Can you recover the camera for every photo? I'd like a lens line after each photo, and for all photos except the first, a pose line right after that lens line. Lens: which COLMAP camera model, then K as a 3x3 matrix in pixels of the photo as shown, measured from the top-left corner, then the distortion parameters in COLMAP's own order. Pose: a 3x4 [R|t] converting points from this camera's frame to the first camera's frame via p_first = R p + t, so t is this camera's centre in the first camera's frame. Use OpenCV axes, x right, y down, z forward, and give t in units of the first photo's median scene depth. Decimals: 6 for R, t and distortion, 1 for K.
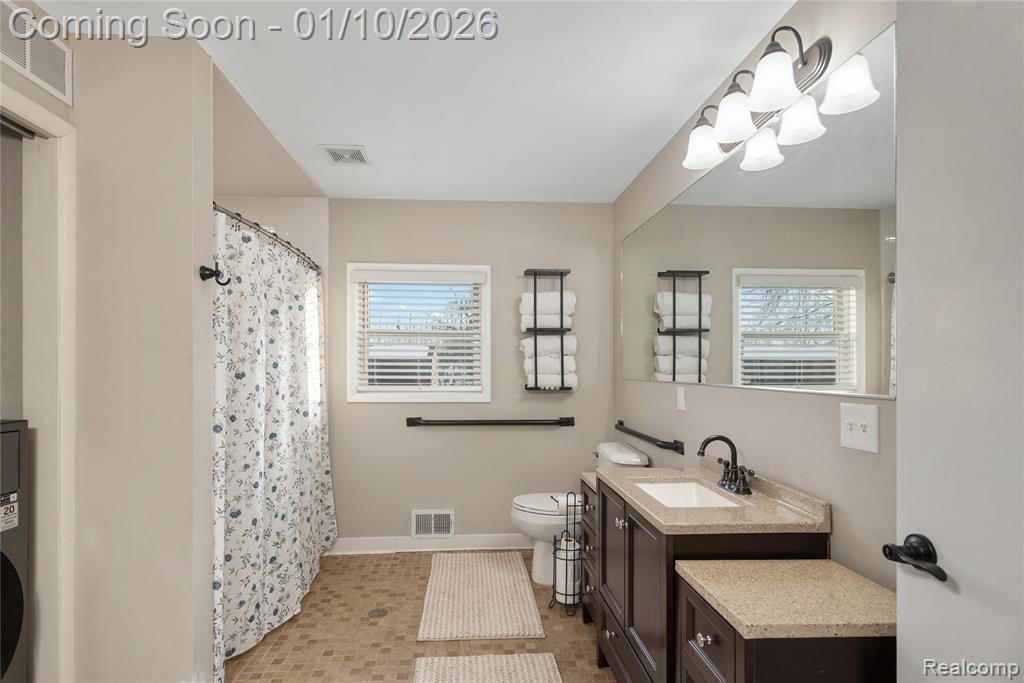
lens RADIAL K [[503.2, 0, 503.5], [0, 503.2, 368.9], [0, 0, 1]] dist [0.003102, -0.001098]
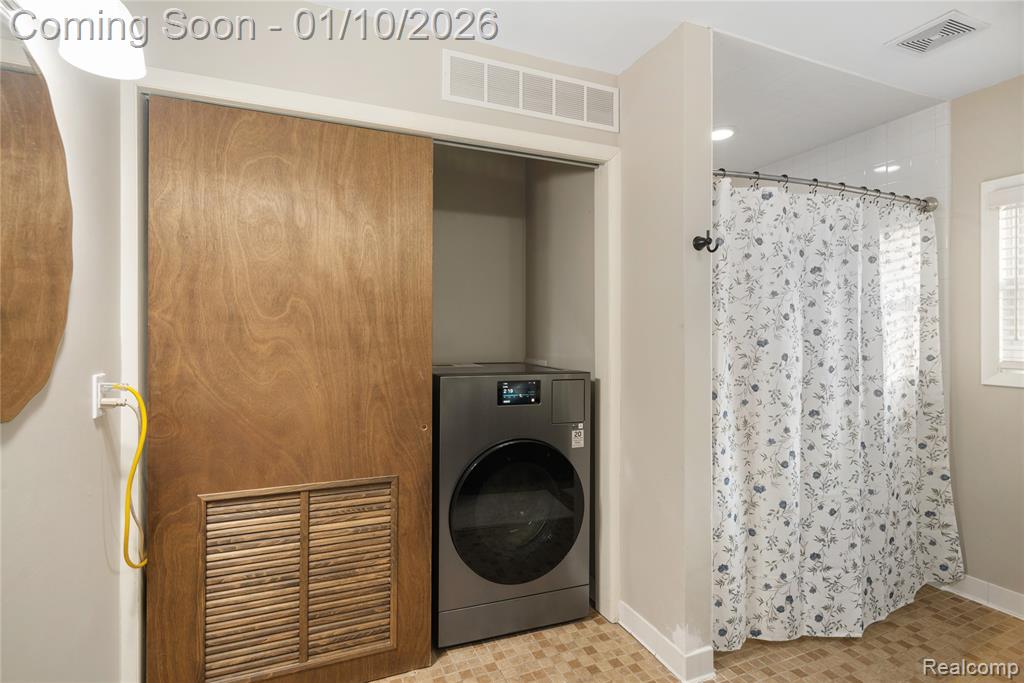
lens RADIAL K [[503.2, 0, 513.1], [0, 503.2, 337.0], [0, 0, 1]] dist [0.003102, -0.001098]
pose [[0.315406, 0.004415, -0.948947, 0.198637], [-0.000637, 0.999990, 0.004441, -0.001822], [0.948957, -0.000796, 0.315406, 0.234830]]
